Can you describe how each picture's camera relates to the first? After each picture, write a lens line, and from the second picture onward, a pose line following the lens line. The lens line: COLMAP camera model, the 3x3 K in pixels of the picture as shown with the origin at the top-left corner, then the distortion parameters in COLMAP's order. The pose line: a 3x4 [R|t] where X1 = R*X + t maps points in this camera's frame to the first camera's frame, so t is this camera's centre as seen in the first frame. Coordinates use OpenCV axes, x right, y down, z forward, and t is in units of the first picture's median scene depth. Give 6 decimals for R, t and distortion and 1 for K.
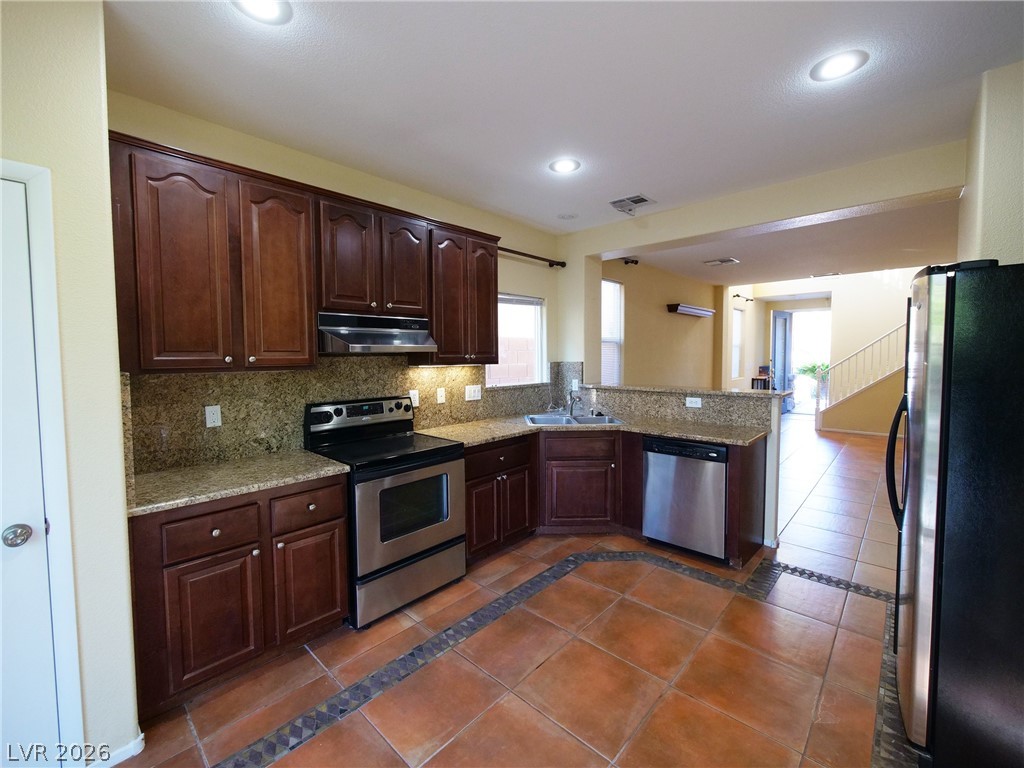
lens RADIAL K [[432.1, 0, 513.4], [0, 432.1, 374.8], [0, 0, 1]] dist [-0.003466, 0.000023]
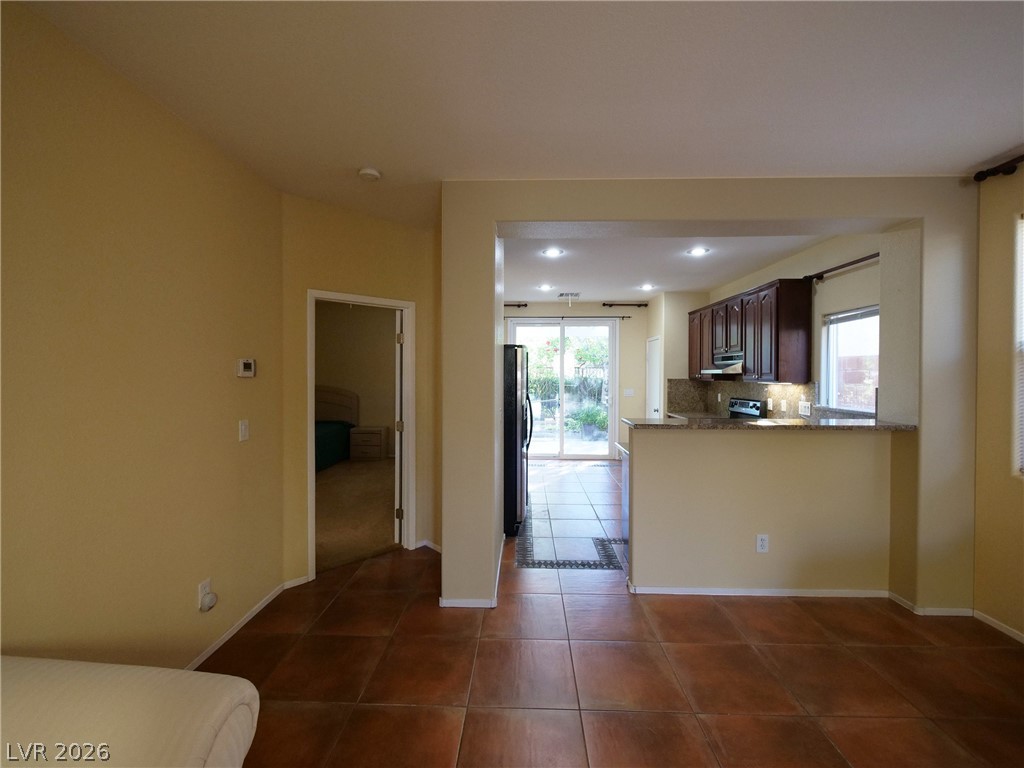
lens RADIAL K [[432.1, 0, 513.4], [0, 432.1, 374.8], [0, 0, 1]] dist [-0.003466, 0.000023]
pose [[-0.752279, 0.009686, -0.658774, 1.348025], [-0.025481, 0.998716, 0.043782, -0.084775], [0.658352, 0.049723, -0.751066, 1.455107]]
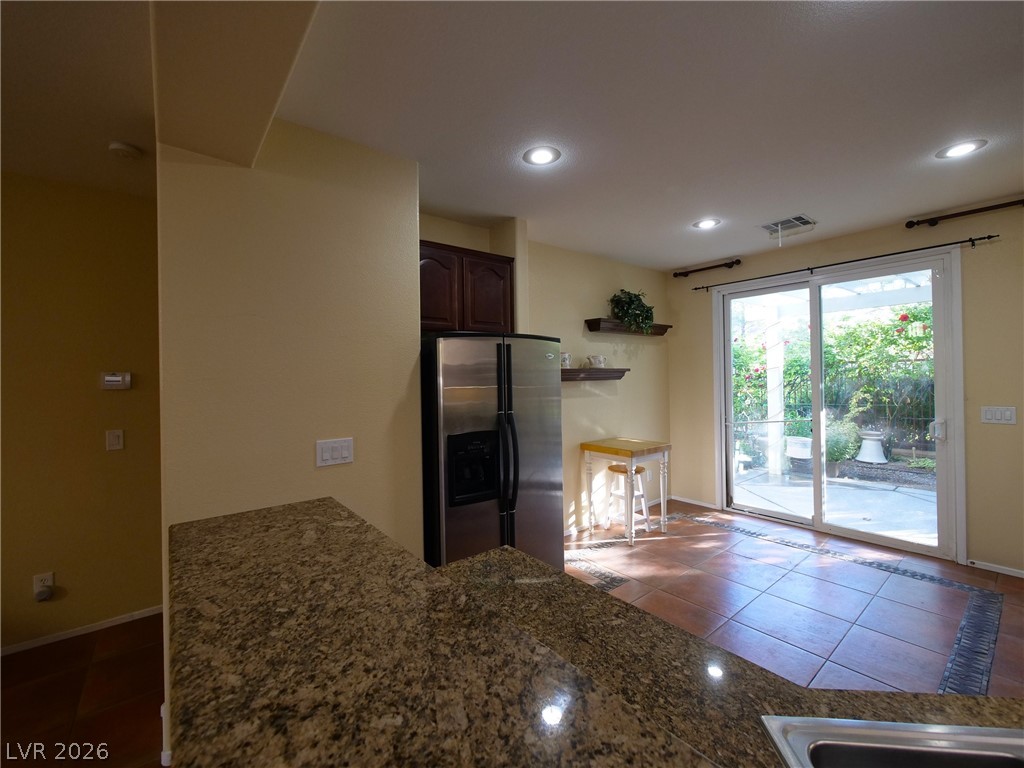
lens RADIAL K [[430.3, 0, 509.0], [0, 430.3, 375.9], [0, 0, 1]] dist [-0.002219, -0.000189]
pose [[-0.987655, 0.027632, 0.154191, 0.360087], [0.034403, 0.998549, 0.041419, -0.071532], [-0.152823, 0.046212, -0.987173, 1.268592]]
